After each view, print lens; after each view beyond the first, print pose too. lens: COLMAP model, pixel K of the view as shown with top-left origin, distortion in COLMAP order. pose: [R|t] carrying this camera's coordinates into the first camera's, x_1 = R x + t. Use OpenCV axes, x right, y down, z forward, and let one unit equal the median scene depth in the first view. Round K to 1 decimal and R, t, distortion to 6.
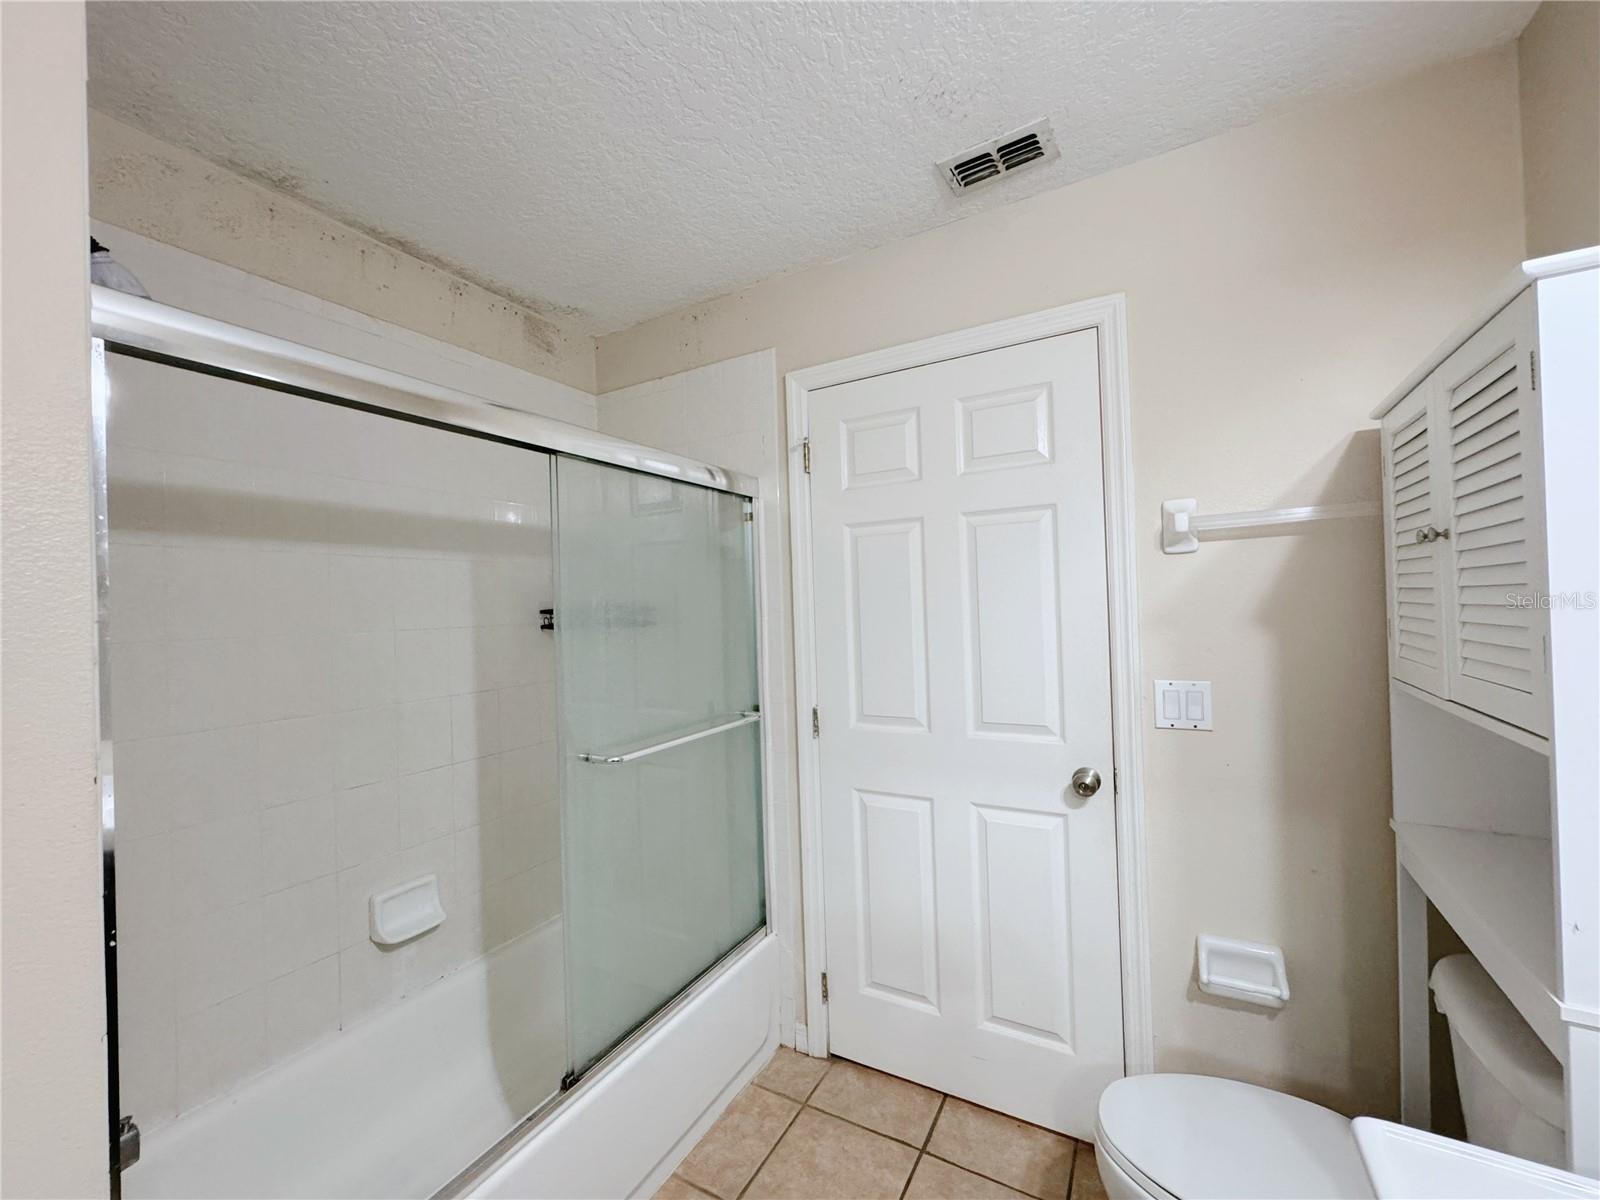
lens RADIAL K [[638.4, 0, 805.3], [0, 638.4, 596.7], [0, 0, 1]] dist [-0.005971, 0.000210]
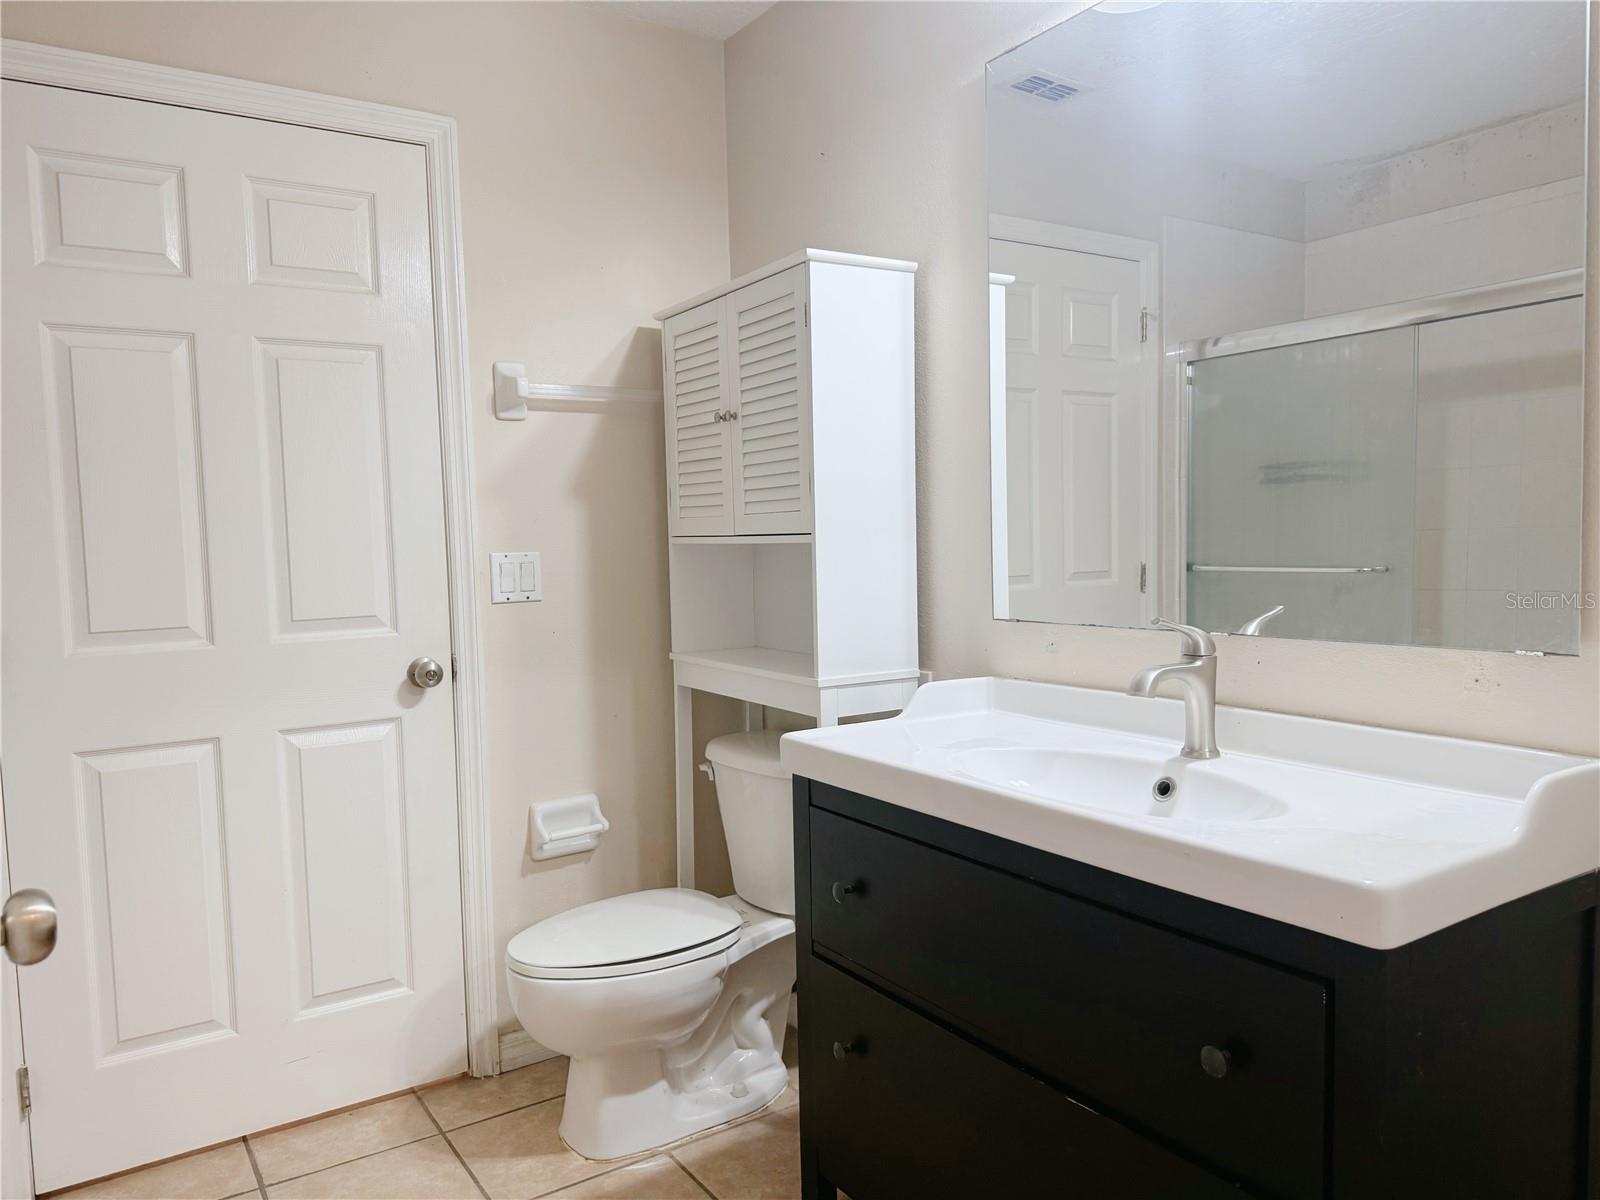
lens RADIAL K [[1130.7, 0, 794.3], [0, 1130.7, 598.1], [0, 0, 1]] dist [0.071165, -0.057118]
pose [[0.453657, -0.031638, 0.890615, -0.761450], [-0.001698, 0.999337, 0.036365, 0.137774], [-0.891175, -0.018010, 0.453302, -0.168388]]
